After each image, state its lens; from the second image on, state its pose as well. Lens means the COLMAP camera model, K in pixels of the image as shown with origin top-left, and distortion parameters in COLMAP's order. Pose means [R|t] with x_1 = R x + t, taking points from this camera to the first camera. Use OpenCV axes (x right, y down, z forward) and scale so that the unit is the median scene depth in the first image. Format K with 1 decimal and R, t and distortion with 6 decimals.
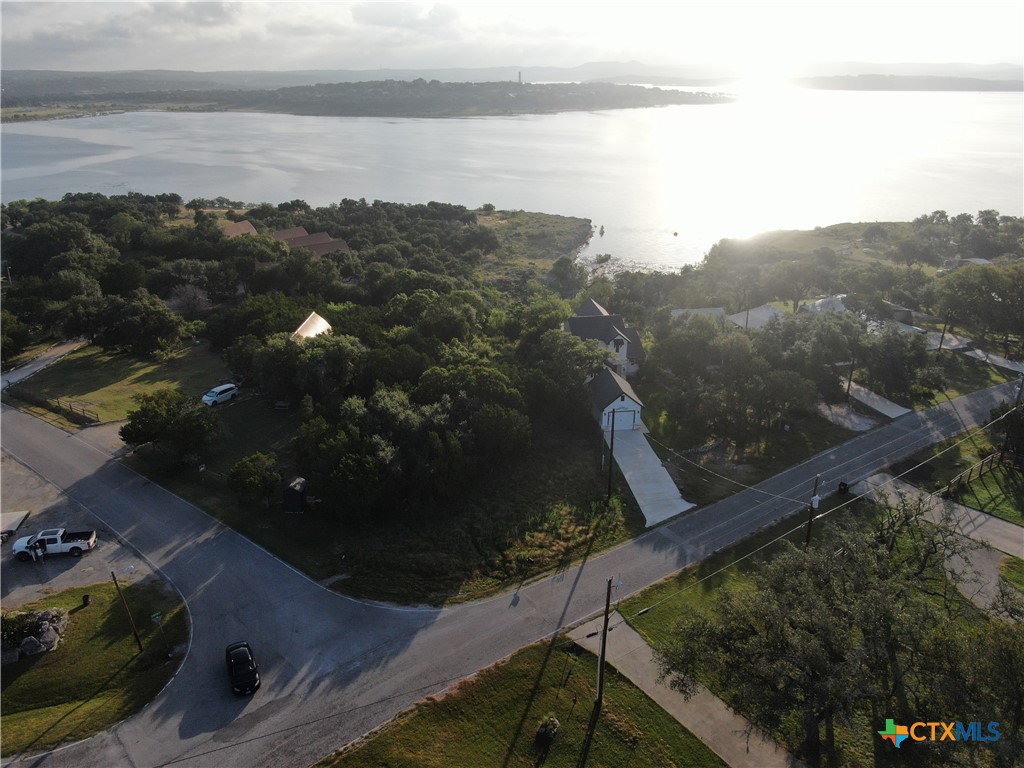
lens RADIAL K [[732.7, 0, 512.0], [0, 732.7, 384.0], [0, 0, 1]] dist [-0.017977, 0.007155]
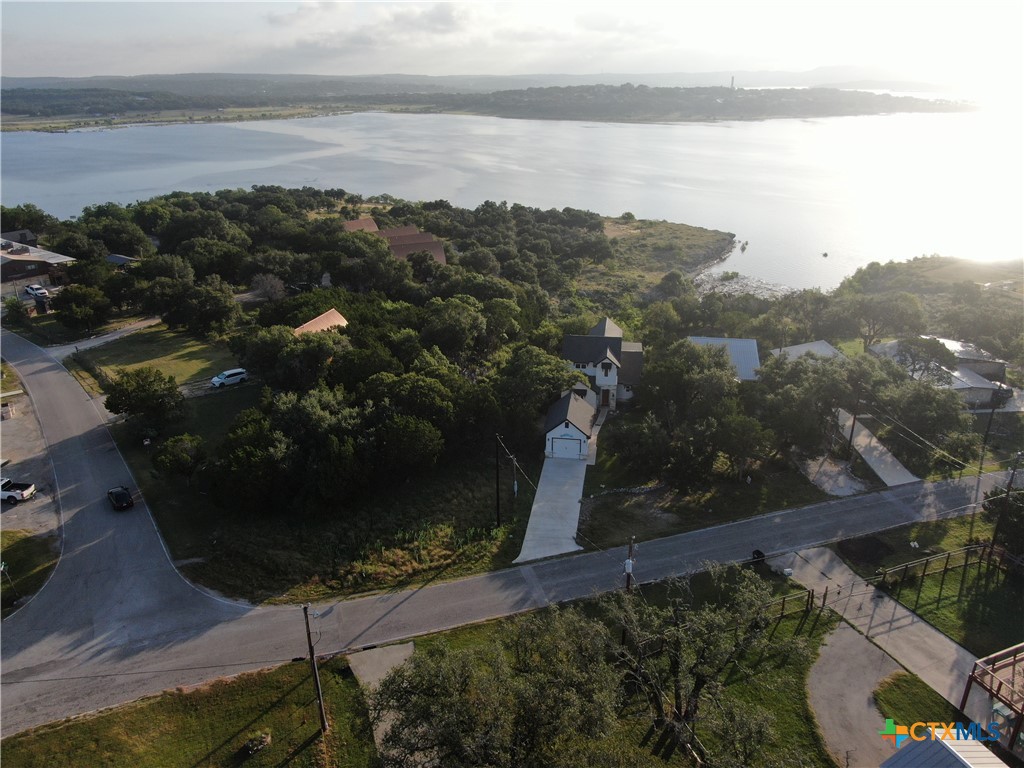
lens RADIAL K [[732.7, 0, 512.0], [0, 732.7, 384.0], [0, 0, 1]] dist [-0.017977, 0.007155]
pose [[0.961154, 0.105396, -0.255097, 0.109699], [-0.106674, 0.994255, 0.008857, -0.011721], [0.254564, 0.018699, 0.966875, 0.021841]]
